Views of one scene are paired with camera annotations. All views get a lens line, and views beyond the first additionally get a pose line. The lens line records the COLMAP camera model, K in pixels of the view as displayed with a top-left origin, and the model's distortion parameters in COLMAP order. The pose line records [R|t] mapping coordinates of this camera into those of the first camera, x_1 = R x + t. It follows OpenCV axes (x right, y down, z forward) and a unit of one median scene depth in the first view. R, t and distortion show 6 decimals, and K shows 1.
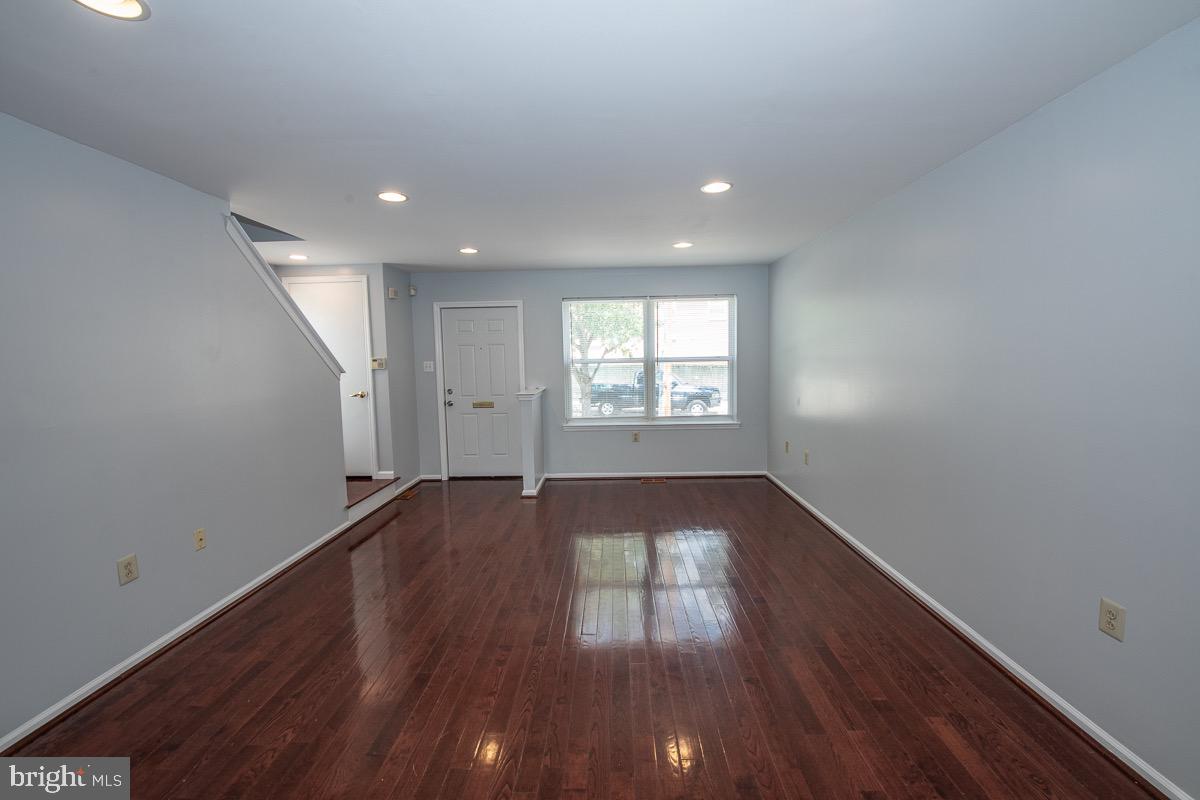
lens RADIAL K [[472.1, 0, 603.1], [0, 472.1, 387.4], [0, 0, 1]] dist [-0.017306, -0.000601]
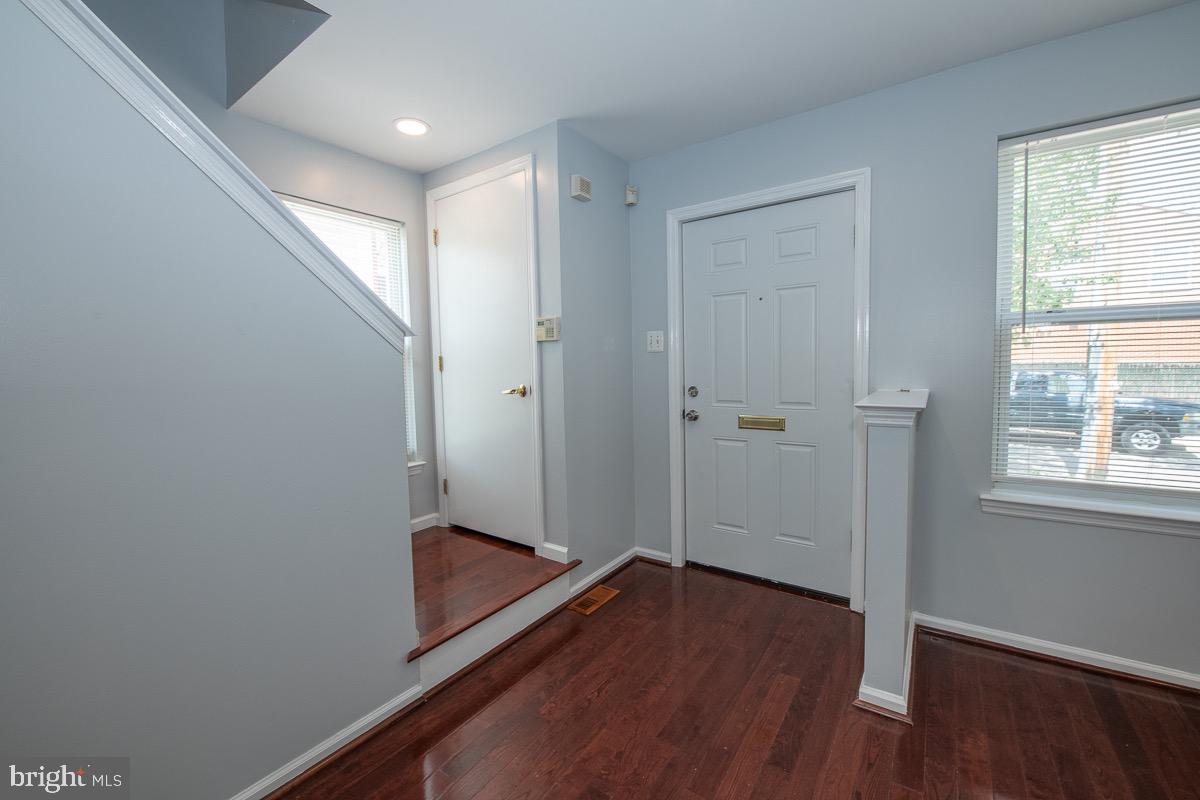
lens RADIAL K [[472.1, 0, 603.1], [0, 472.1, 387.4], [0, 0, 1]] dist [-0.017306, -0.000601]
pose [[0.828018, 0.038409, -0.559384, -0.131074], [-0.036887, 0.999221, 0.014009, 0.001165], [0.559486, 0.009035, 0.828790, 0.551654]]
